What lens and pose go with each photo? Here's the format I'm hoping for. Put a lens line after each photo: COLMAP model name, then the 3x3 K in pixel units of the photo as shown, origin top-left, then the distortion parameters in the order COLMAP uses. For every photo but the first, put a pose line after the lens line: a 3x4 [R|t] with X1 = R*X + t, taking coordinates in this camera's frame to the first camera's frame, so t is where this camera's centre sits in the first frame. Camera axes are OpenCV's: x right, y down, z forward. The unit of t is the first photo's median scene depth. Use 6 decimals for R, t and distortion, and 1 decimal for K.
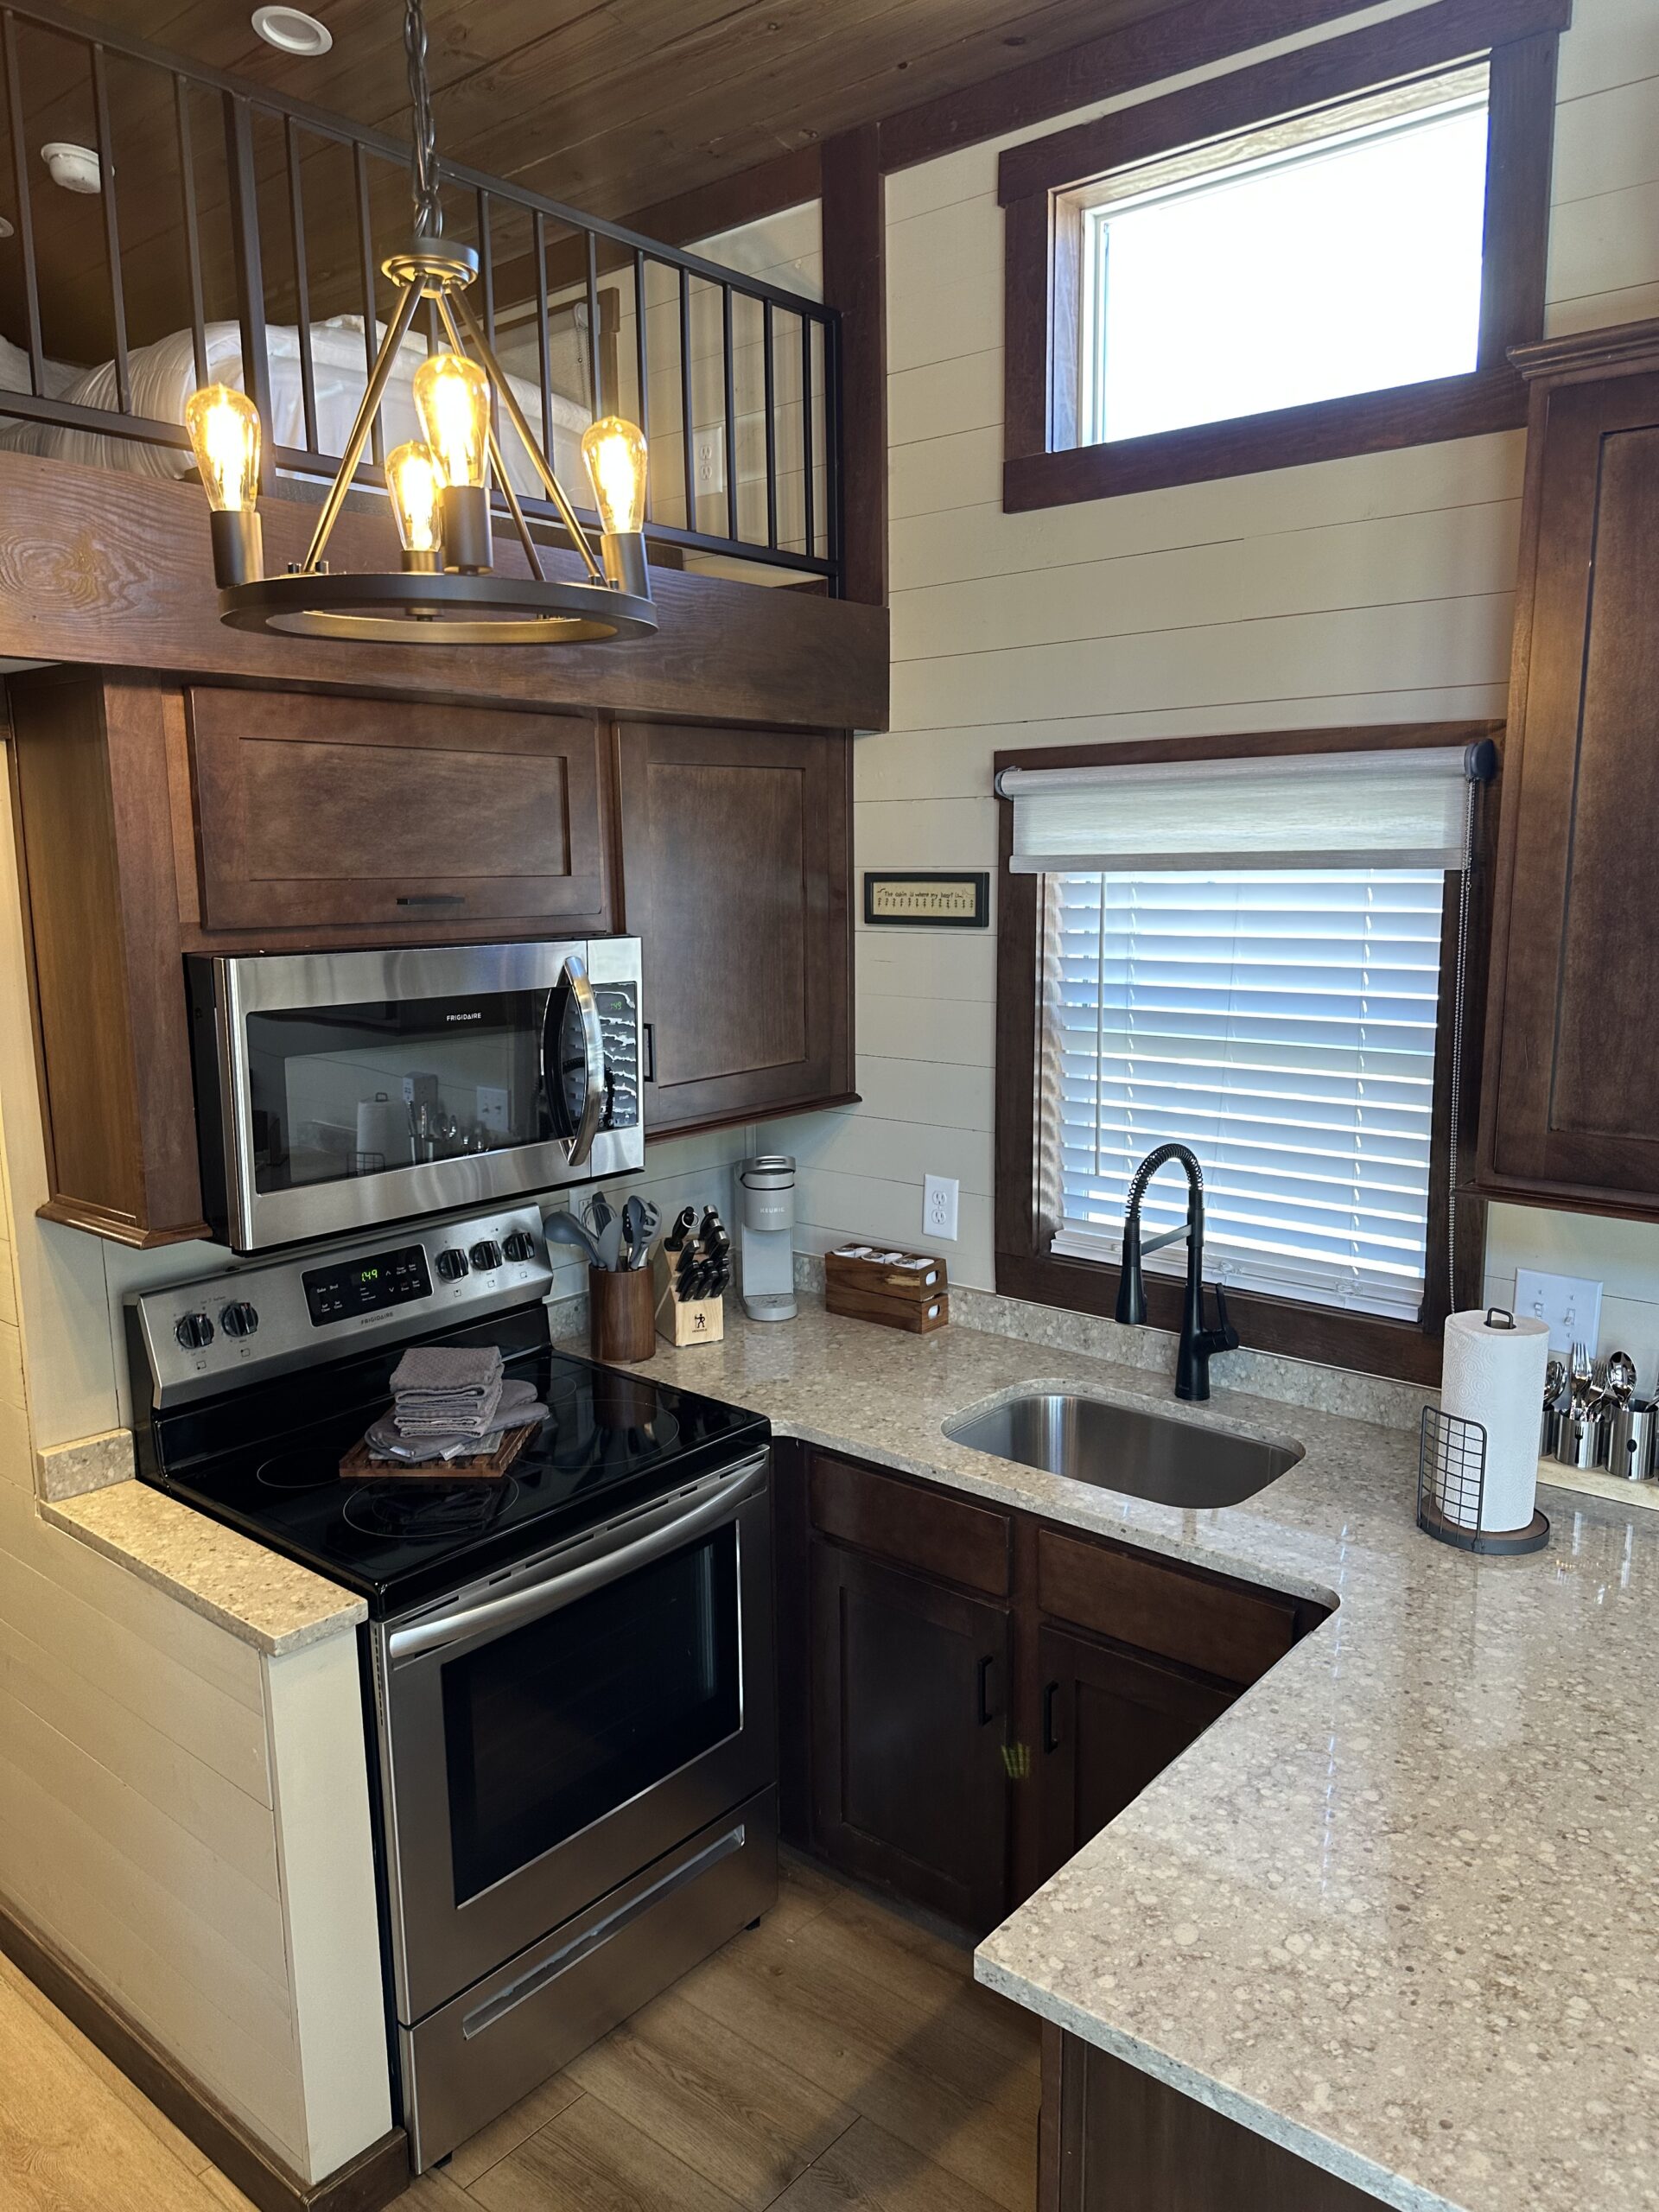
lens RADIAL K [[1554.1, 0, 853.5], [0, 1554.1, 1094.8], [0, 0, 1]] dist [0.043995, -0.032474]
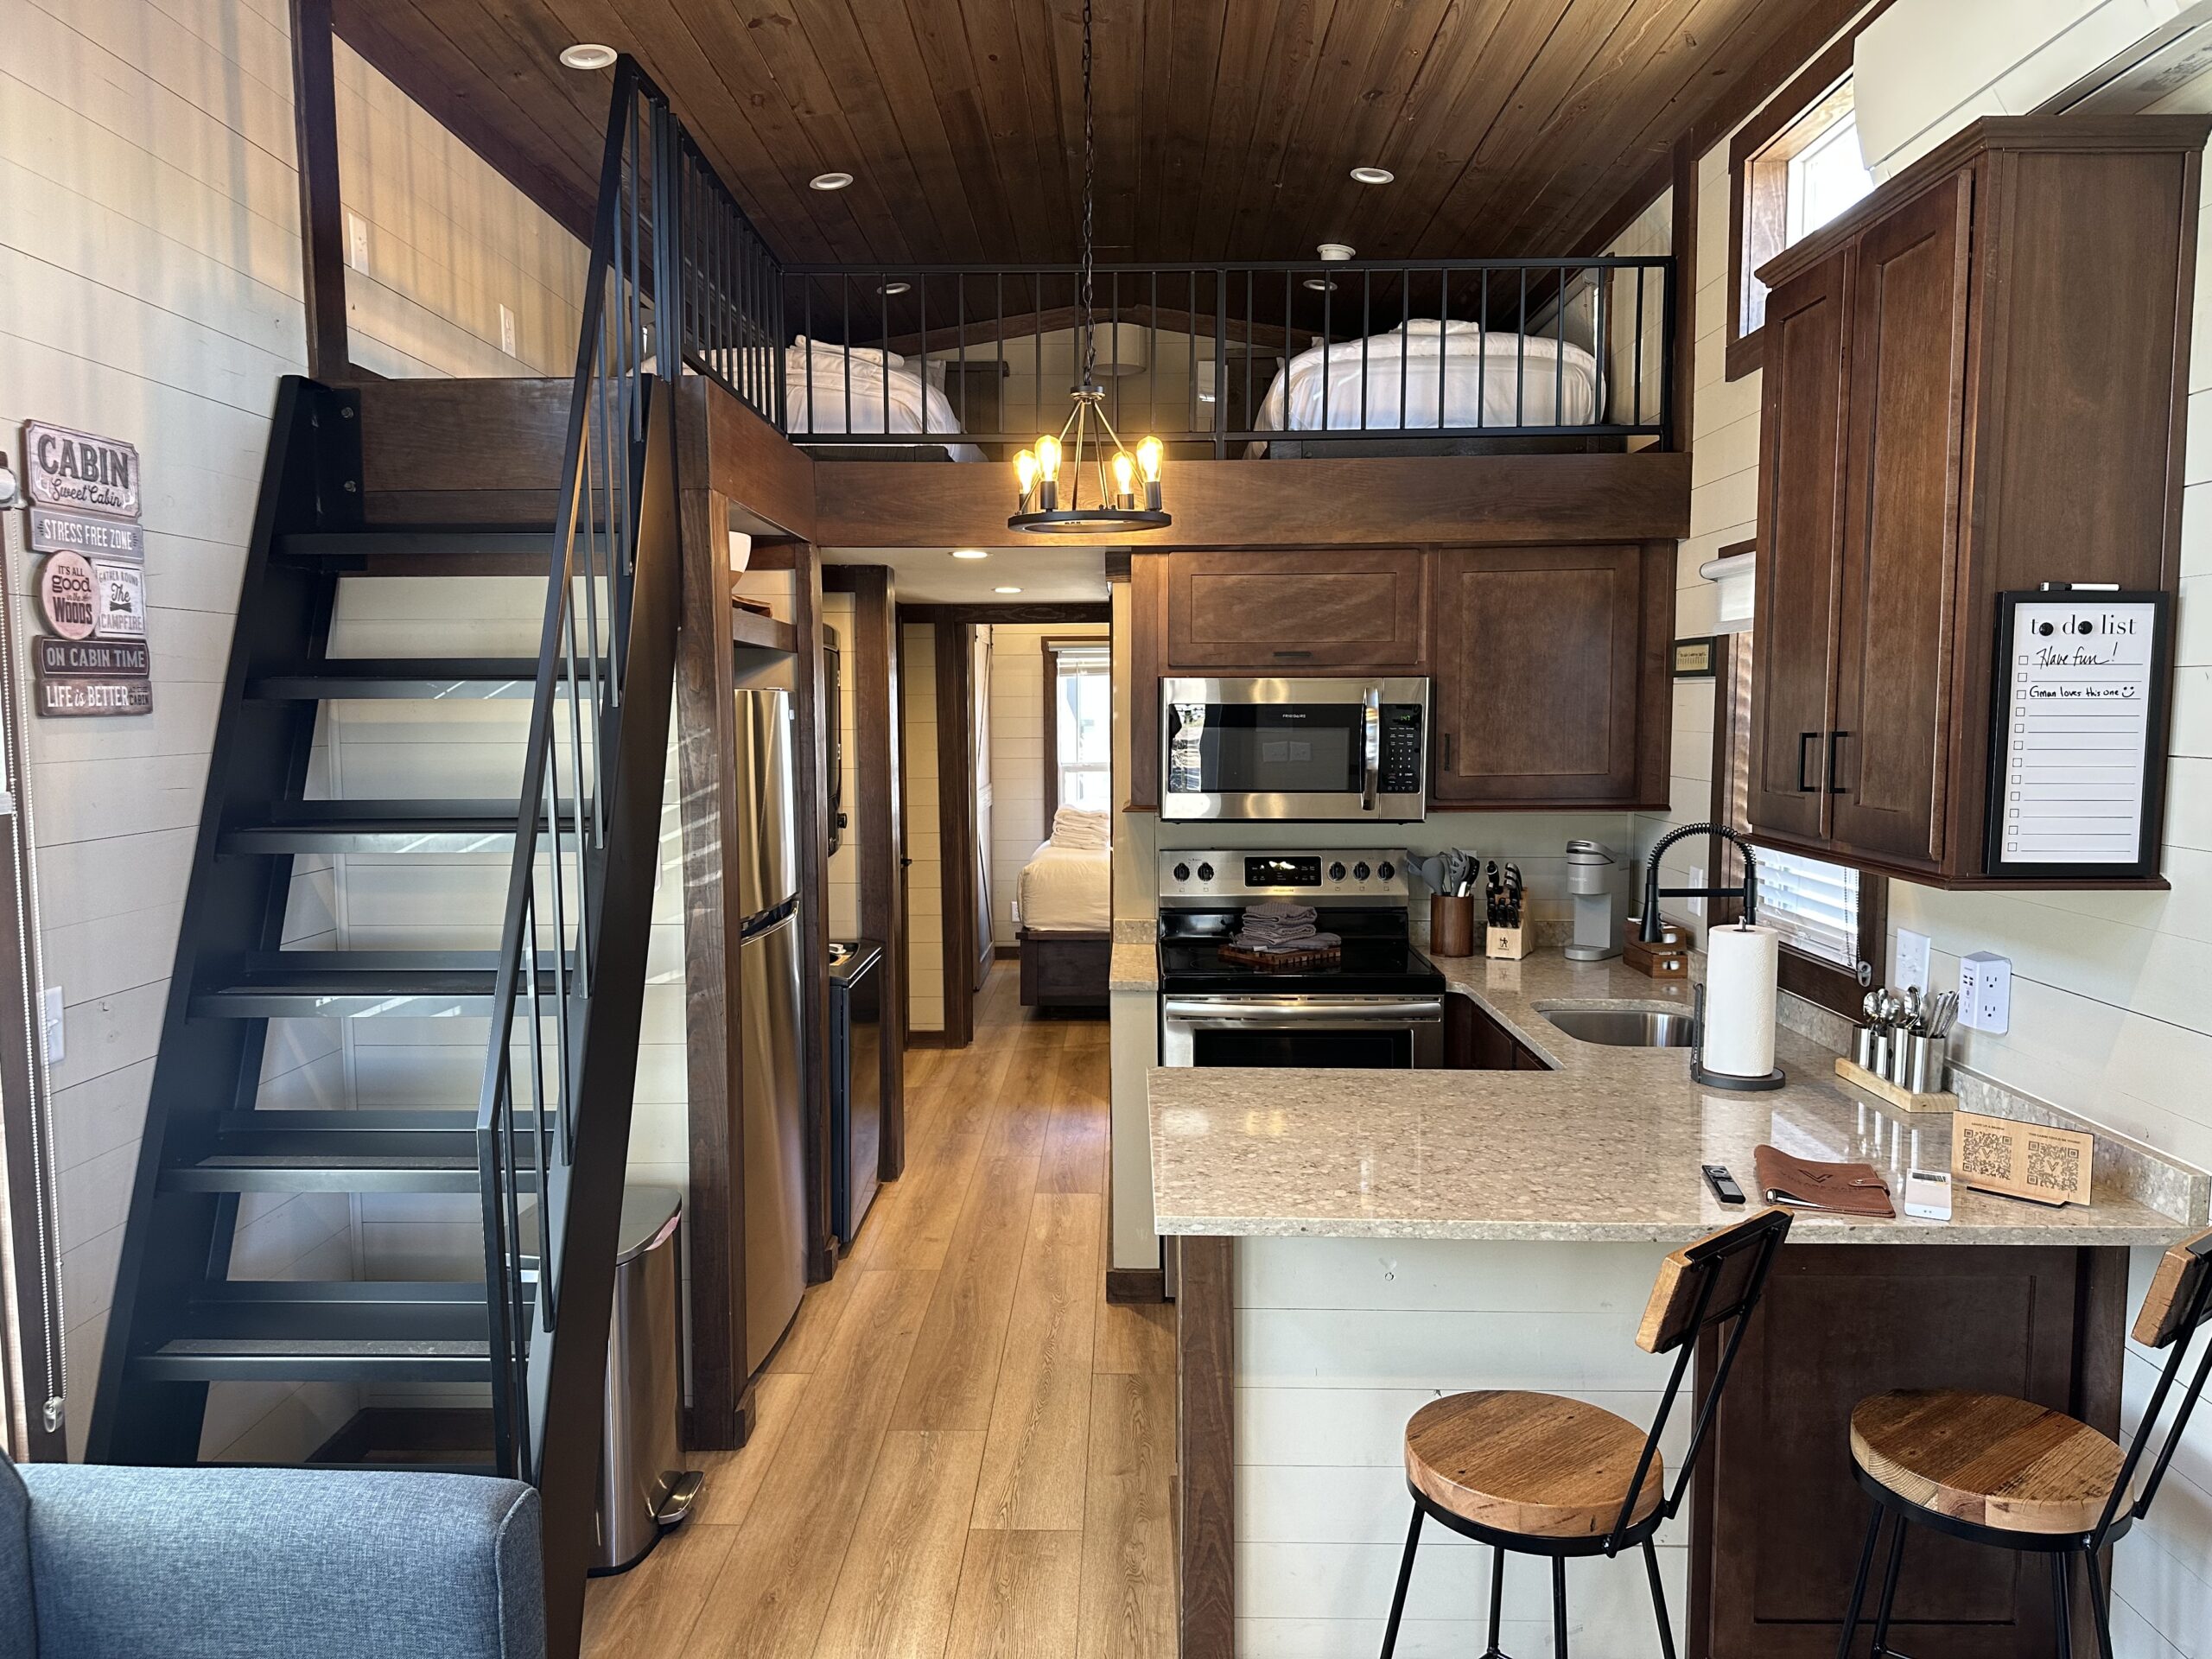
lens RADIAL K [[1554.1, 0, 1096.8], [0, 1554.1, 844.9], [0, 0, 1]] dist [0.043995, -0.032474]
pose [[0.615340, 0.074503, -0.784733, 1.121787], [-0.119953, 0.992780, 0.000195, 0.135458], [0.779081, 0.094011, 0.619834, -0.326838]]
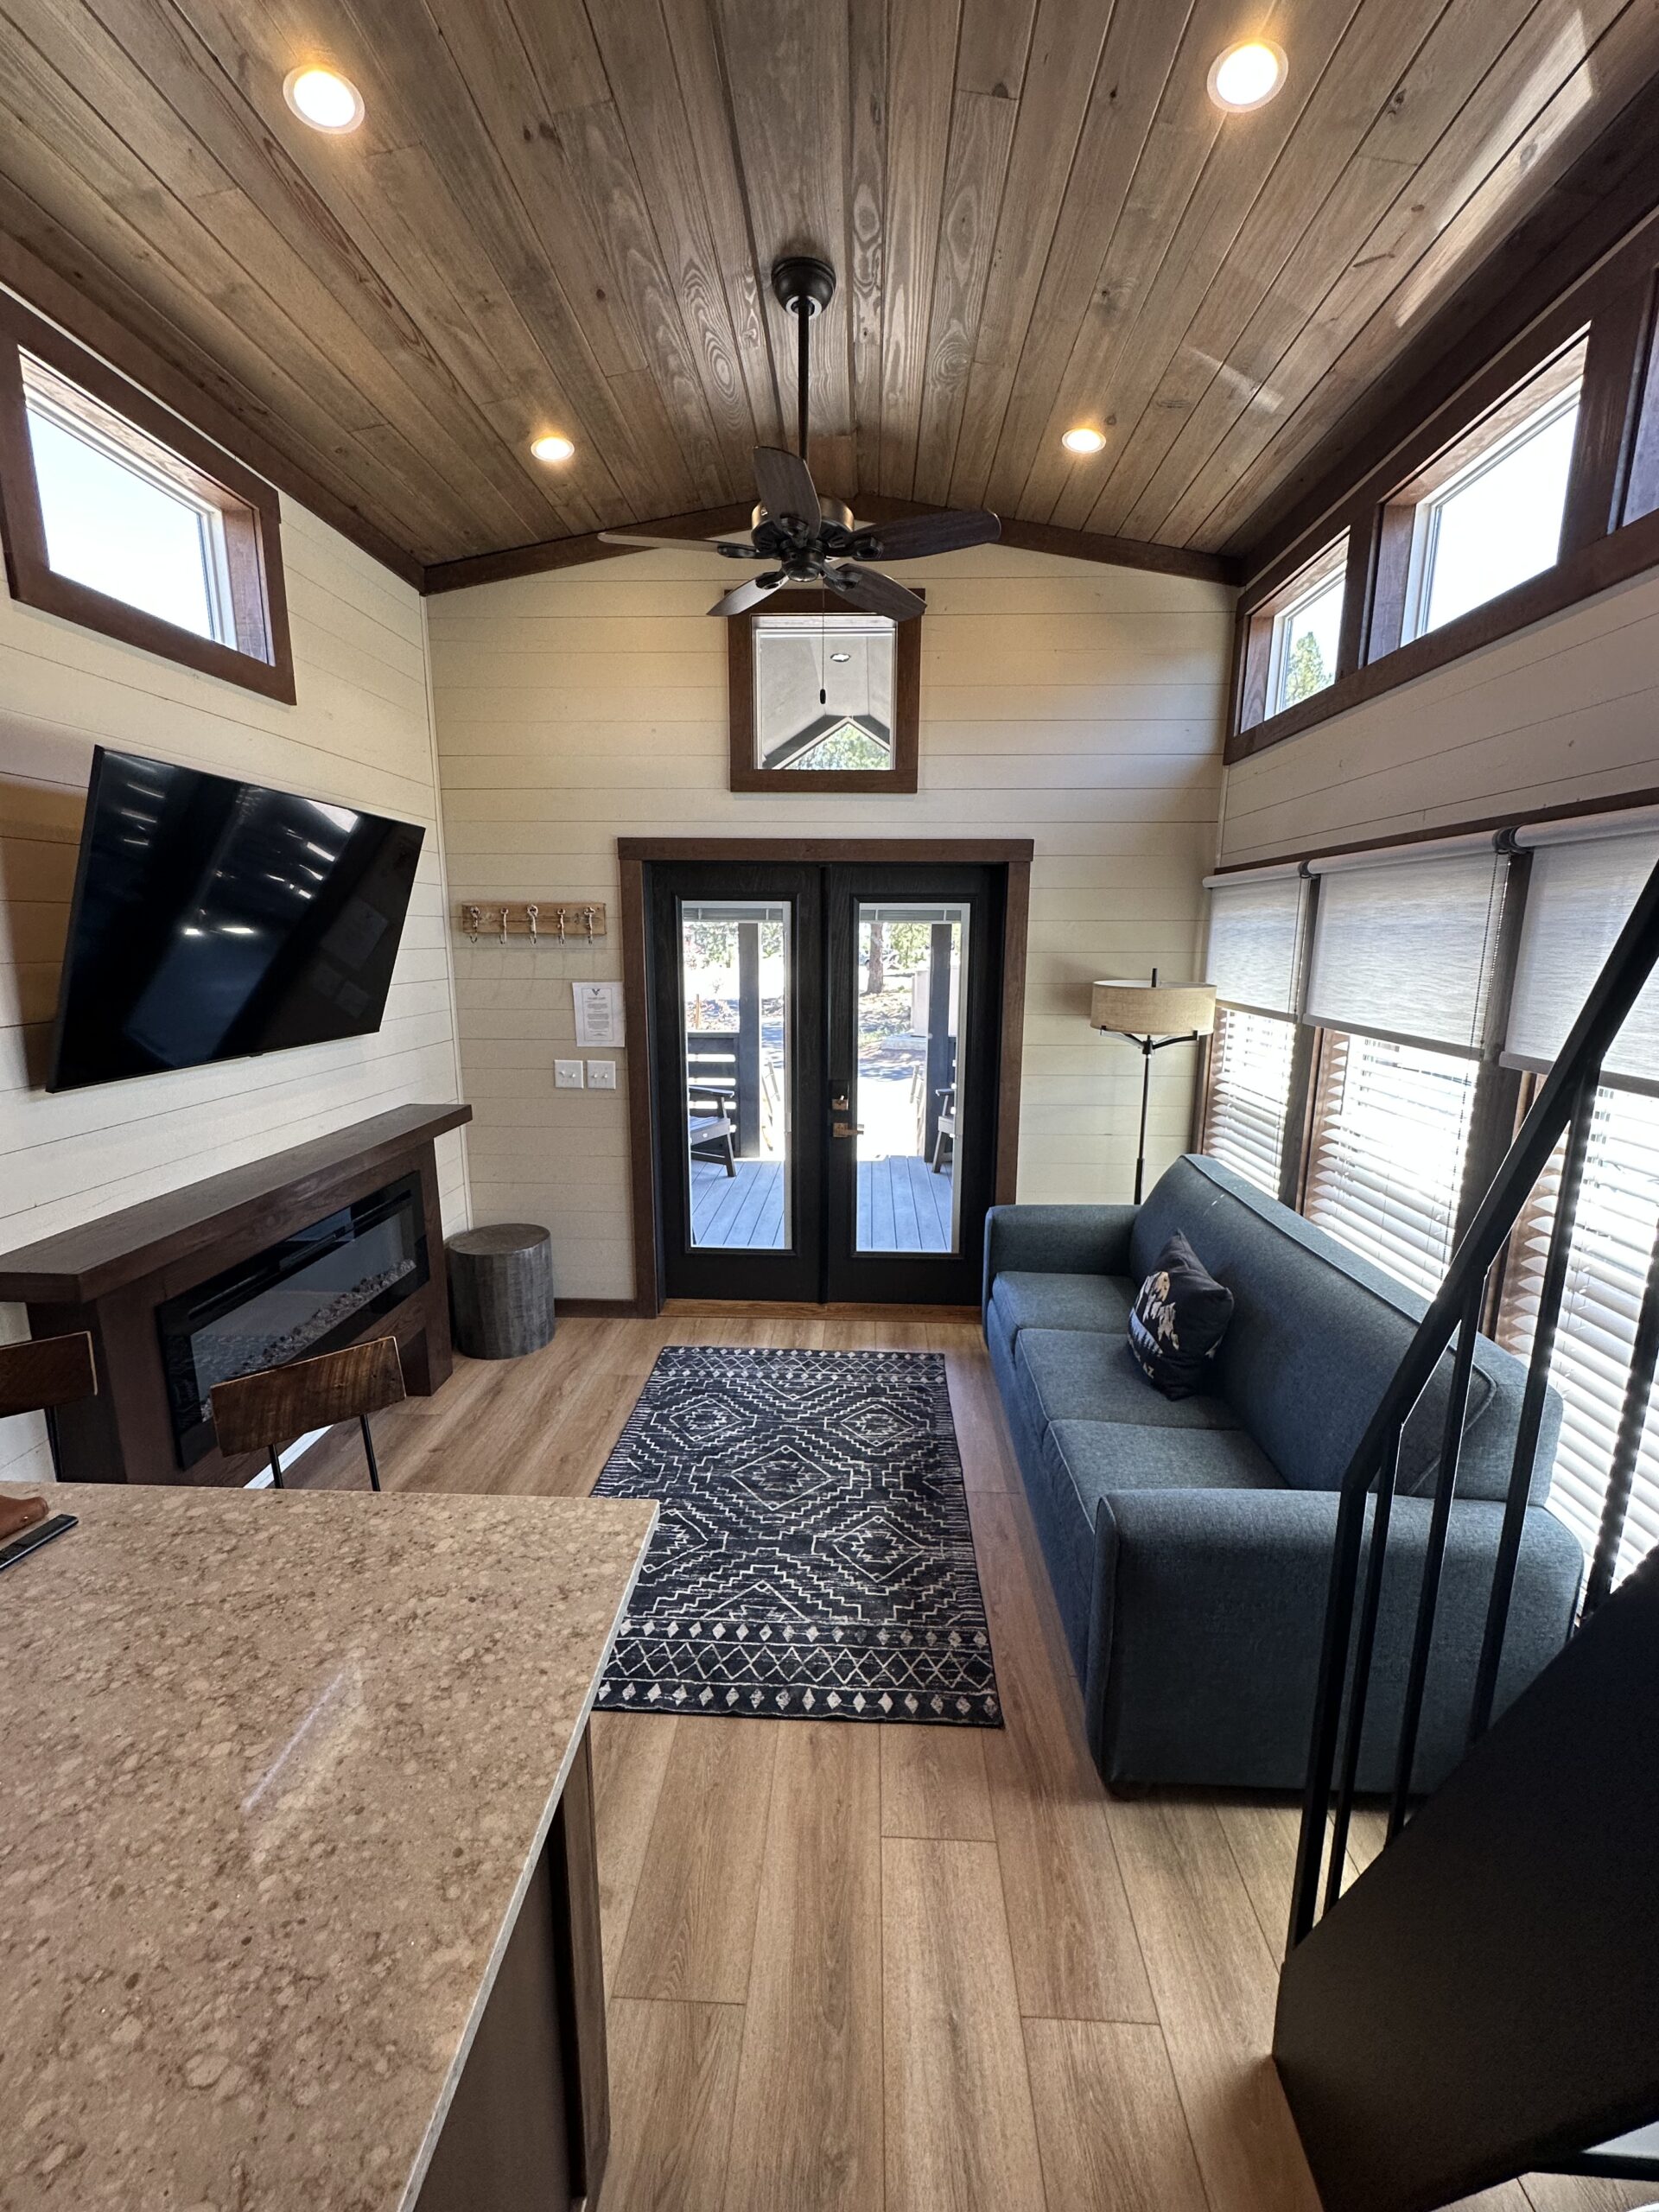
lens RADIAL K [[883.6, 0, 834.2], [0, 883.6, 1102.1], [0, 0, 1]] dist [-0.004128, 0.001092]
pose [[-0.597778, -0.147613, 0.787954, -0.144079], [0.124997, 0.953717, 0.273495, -0.040457], [-0.791857, 0.261981, -0.551660, 0.524519]]
